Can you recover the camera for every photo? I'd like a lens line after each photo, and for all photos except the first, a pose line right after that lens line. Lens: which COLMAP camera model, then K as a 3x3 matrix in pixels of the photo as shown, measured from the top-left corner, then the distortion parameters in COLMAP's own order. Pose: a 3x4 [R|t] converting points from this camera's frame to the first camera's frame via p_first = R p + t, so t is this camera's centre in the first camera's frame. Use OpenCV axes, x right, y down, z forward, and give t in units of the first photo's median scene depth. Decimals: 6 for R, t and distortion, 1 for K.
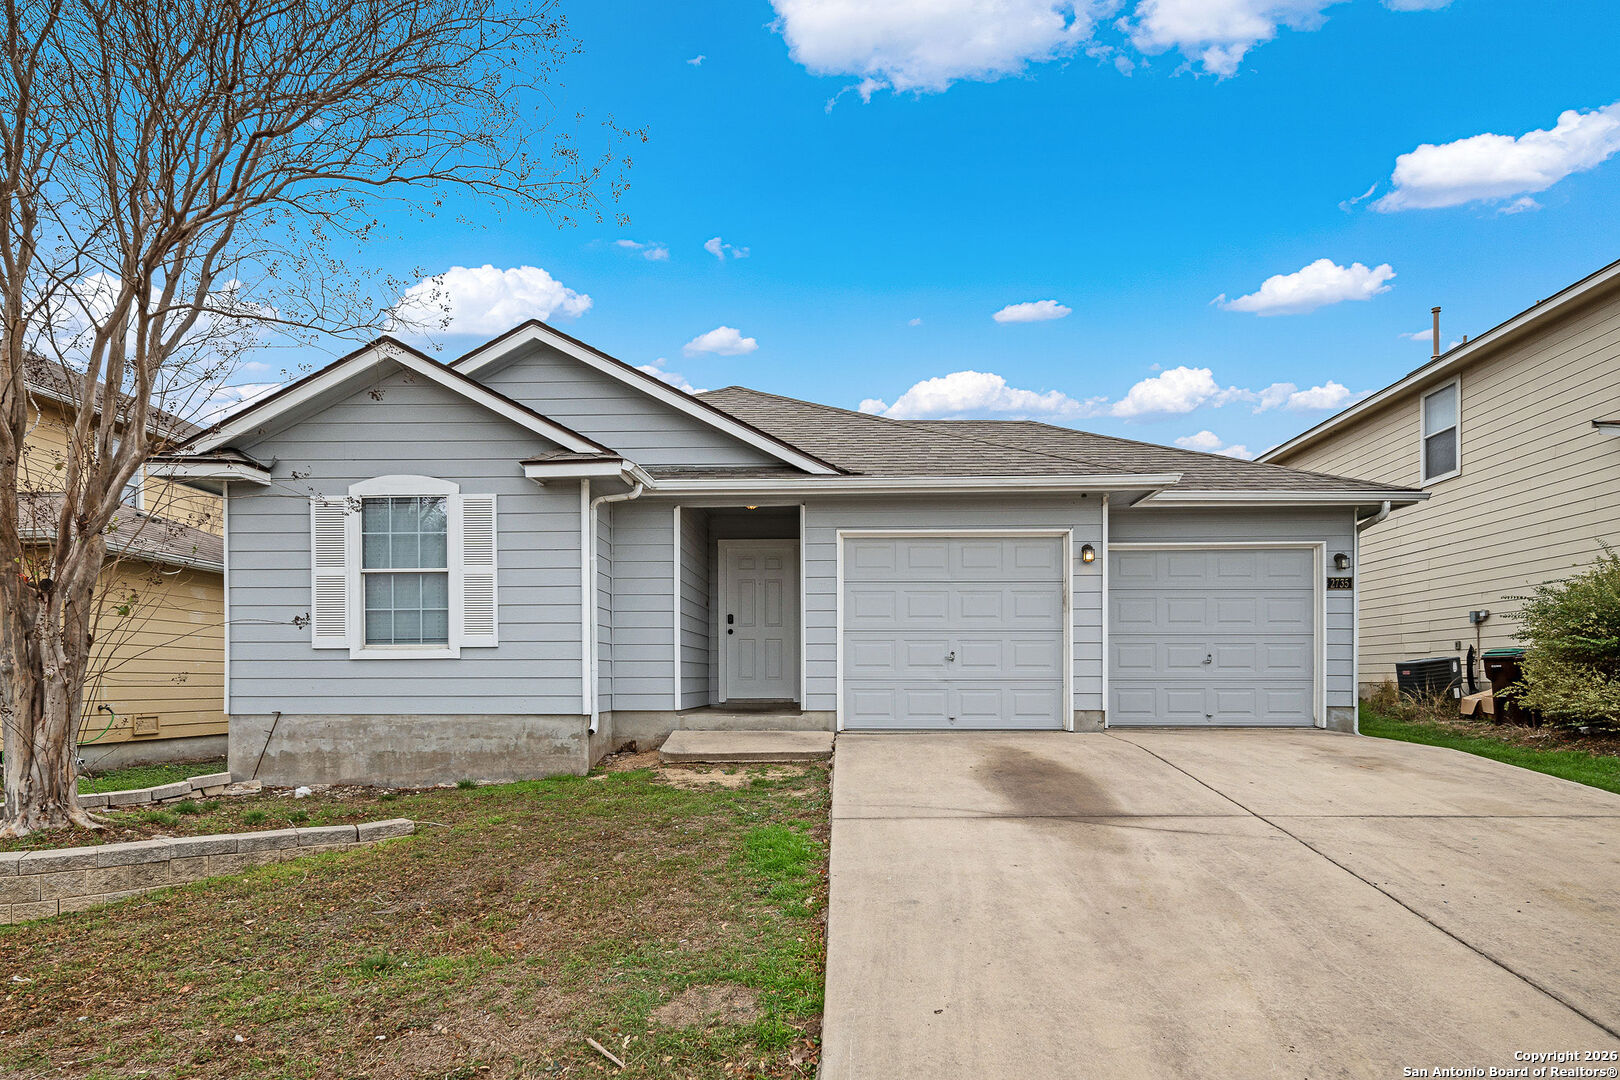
lens RADIAL K [[930.6, 0, 810.5], [0, 930.6, 683.9], [0, 0, 1]] dist [0.001426, 0.000217]
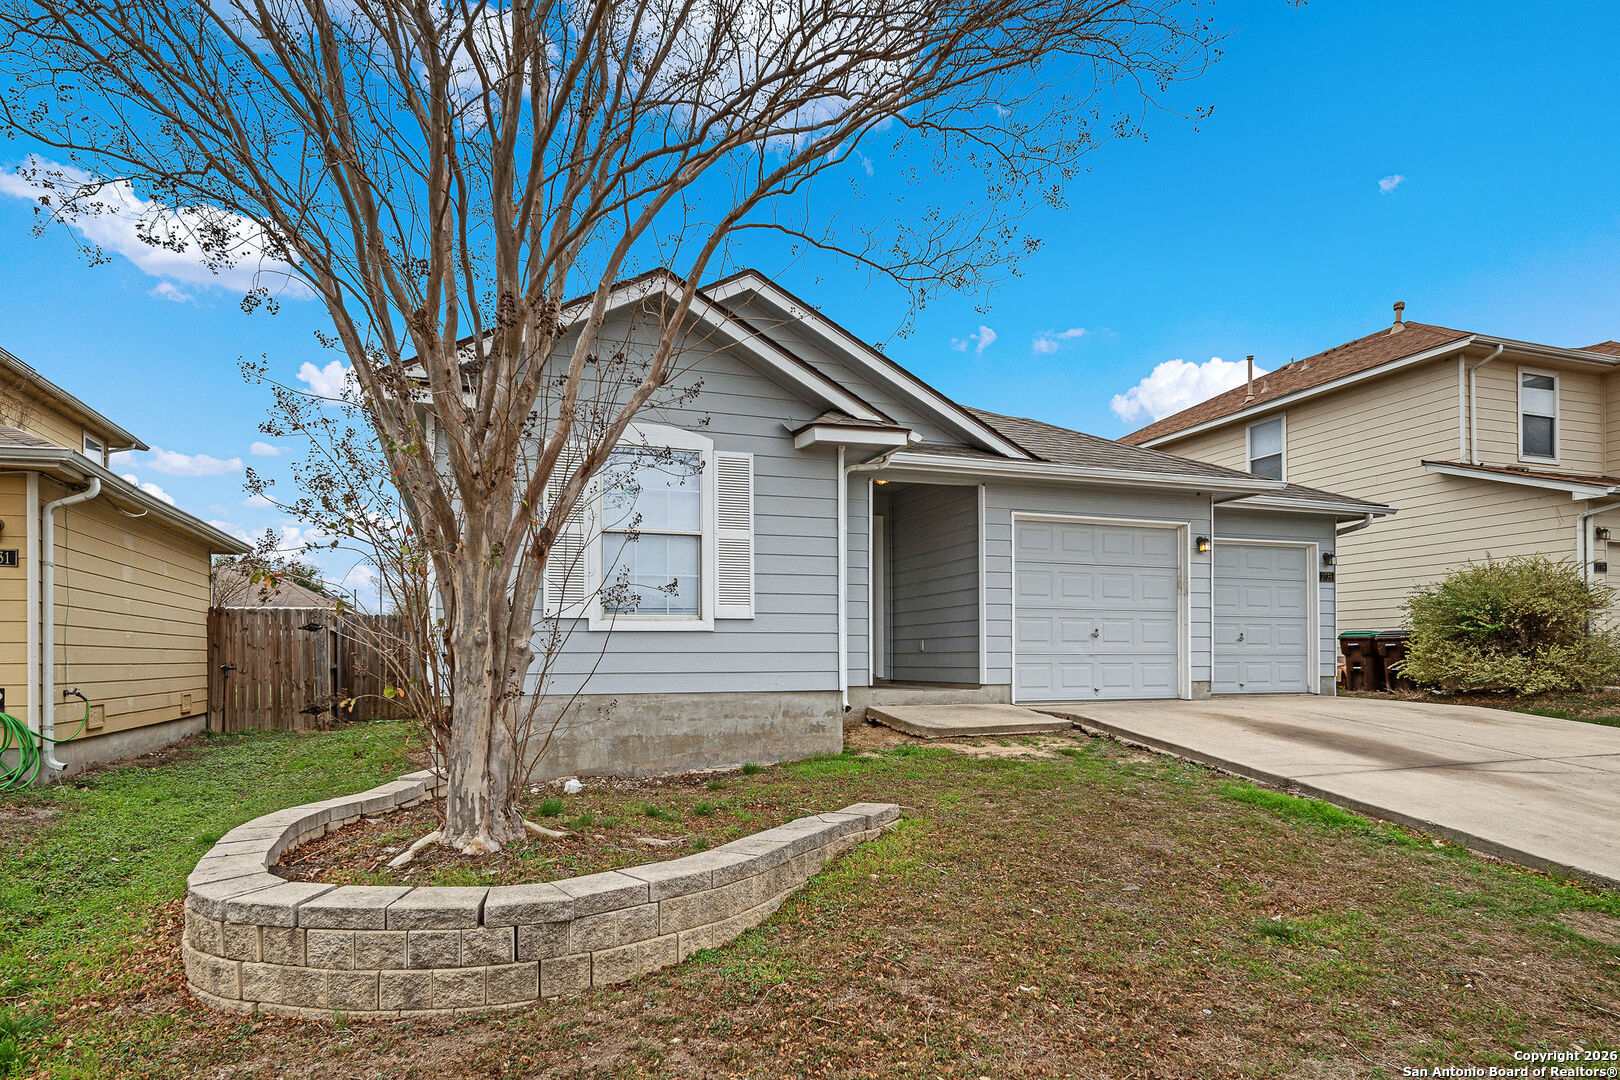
lens RADIAL K [[940.7, 0, 809.4], [0, 940.7, 651.7], [0, 0, 1]] dist [0.000561, 0.000409]
pose [[0.927248, 0.001074, 0.374447, -0.629598], [0.002806, 0.999948, -0.009814, 0.002170], [-0.374438, 0.010151, 0.927196, 0.112361]]
